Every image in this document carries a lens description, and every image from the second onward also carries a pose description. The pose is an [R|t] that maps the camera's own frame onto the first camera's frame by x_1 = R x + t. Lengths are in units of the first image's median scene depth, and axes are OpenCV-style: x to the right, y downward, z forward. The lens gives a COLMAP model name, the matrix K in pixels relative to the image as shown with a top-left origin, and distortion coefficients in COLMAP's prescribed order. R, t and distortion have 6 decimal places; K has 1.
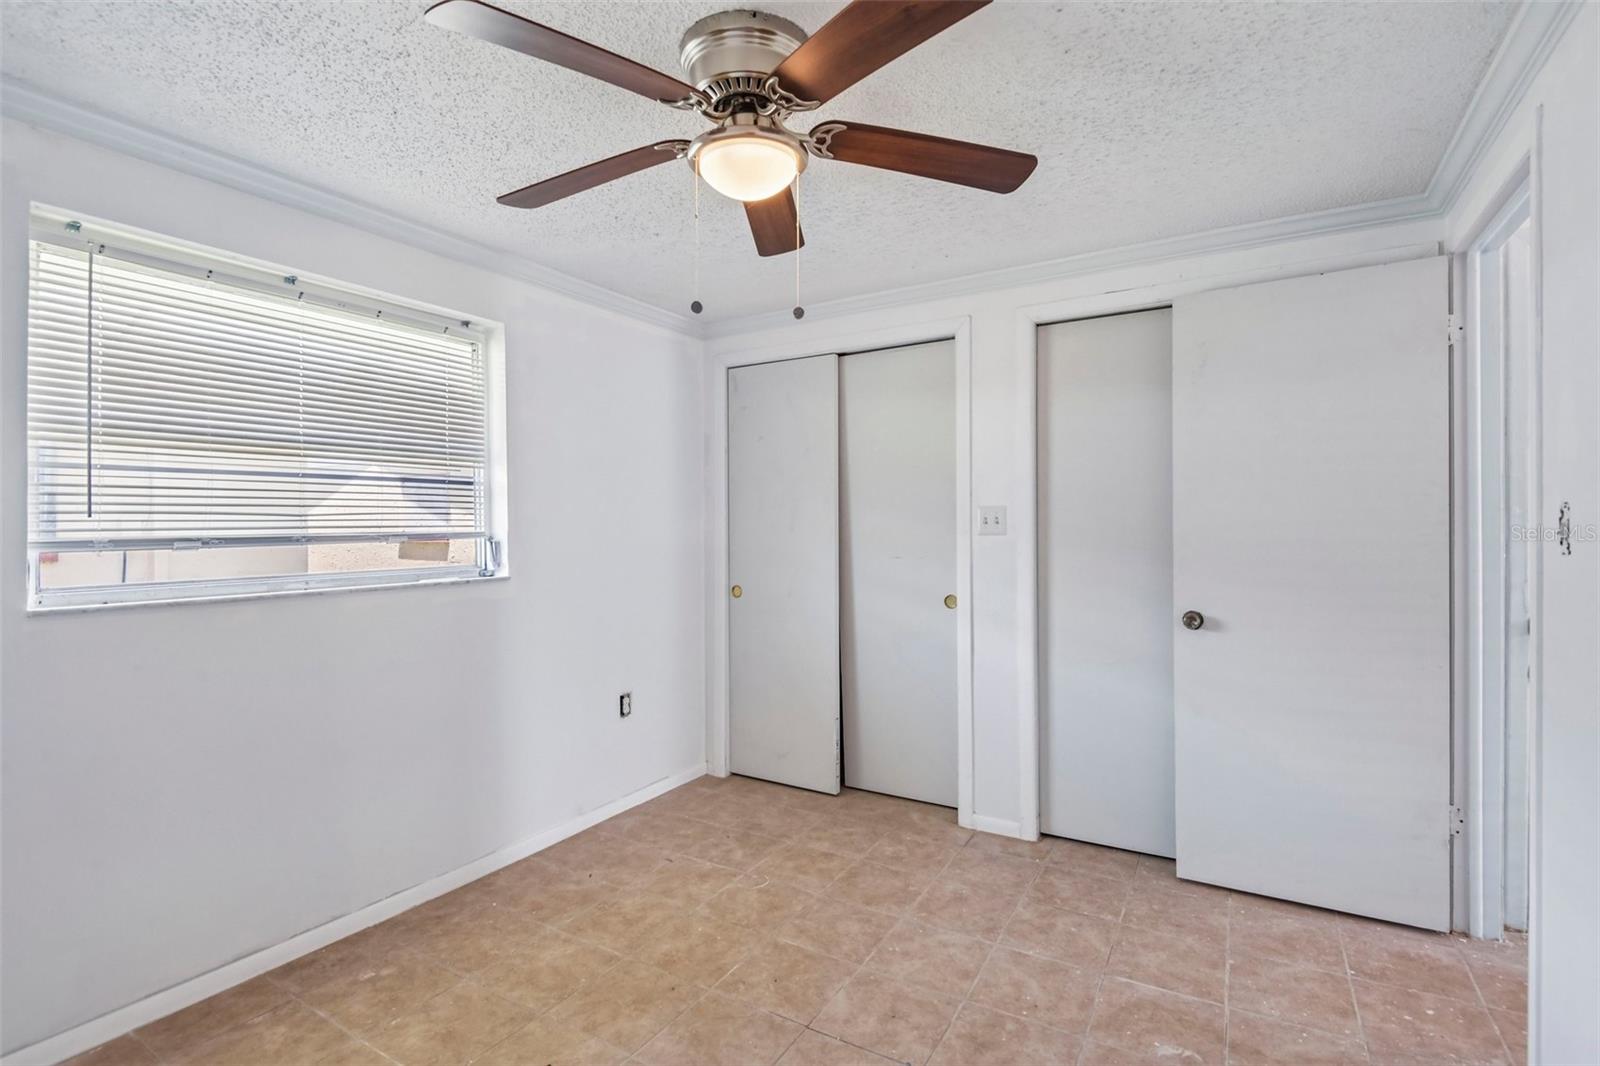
lens RADIAL K [[751.6, 0, 800.0], [0, 751.6, 533.0], [0, 0, 1]] dist [0.033488, -0.031889]
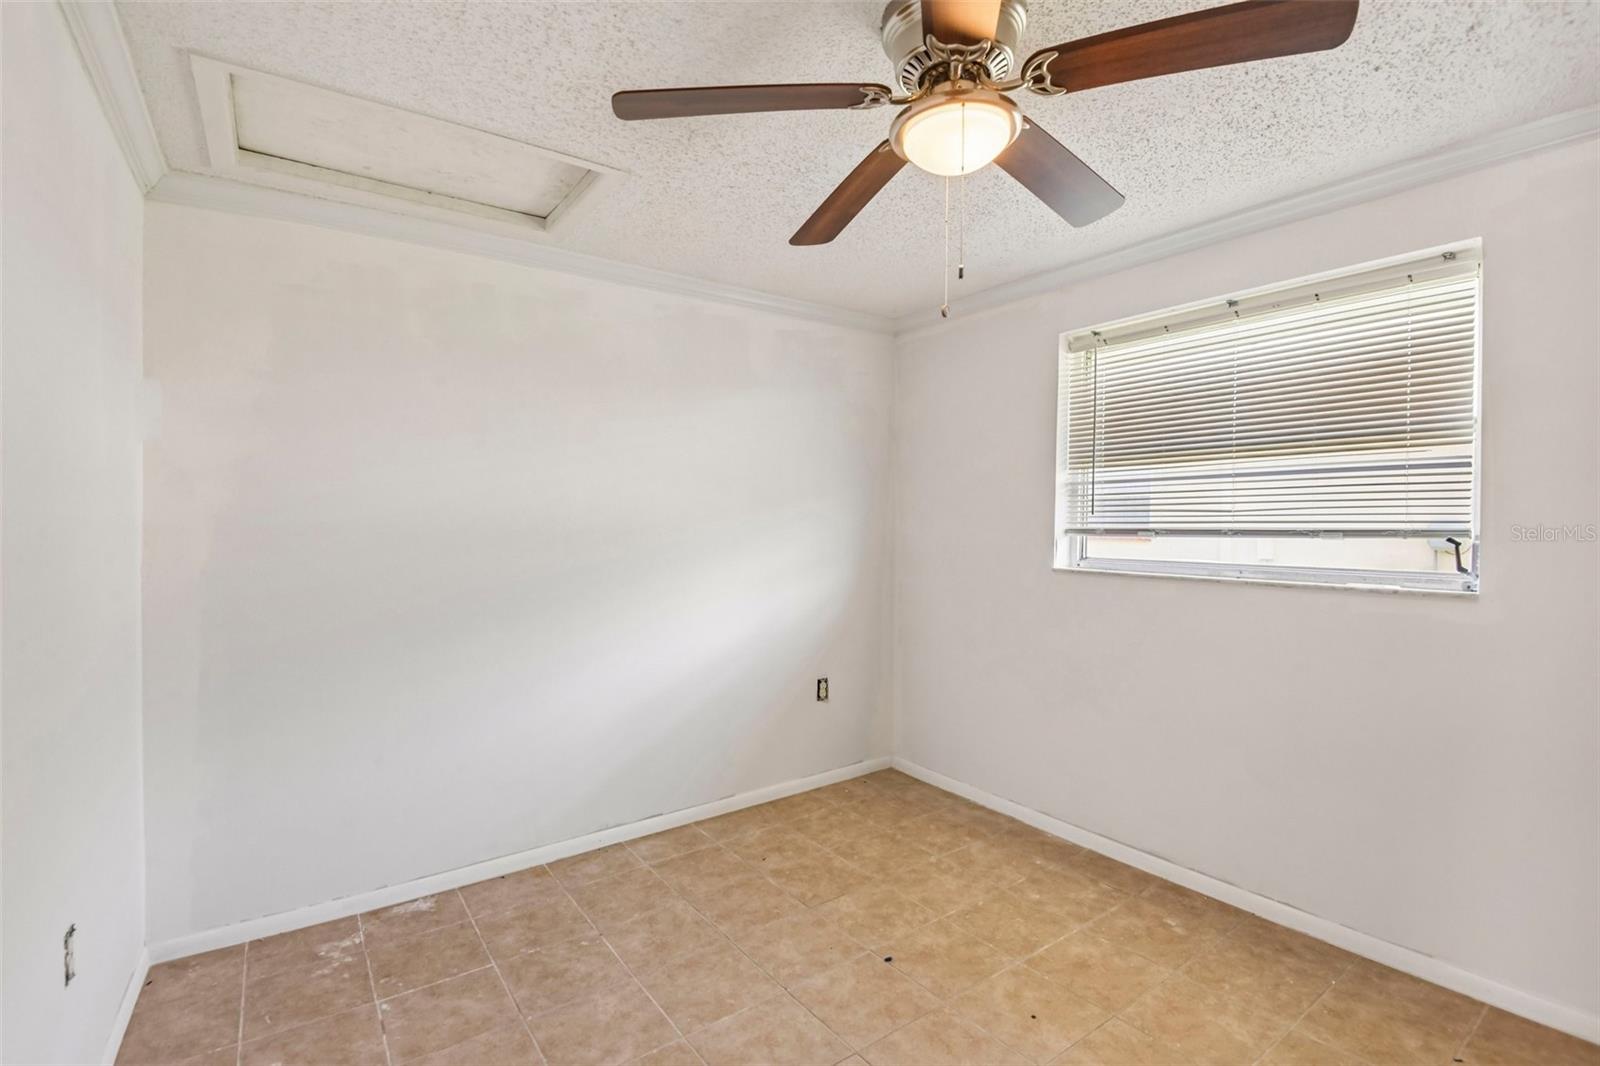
lens RADIAL K [[750.1, 0, 804.0], [0, 750.1, 512.8], [0, 0, 1]] dist [-0.001975, -0.016874]
pose [[-0.379078, -0.002671, -0.925361, 0.567759], [-0.007357, 0.999973, 0.000128, -0.015642], [0.925335, 0.006856, -0.379087, 0.785647]]
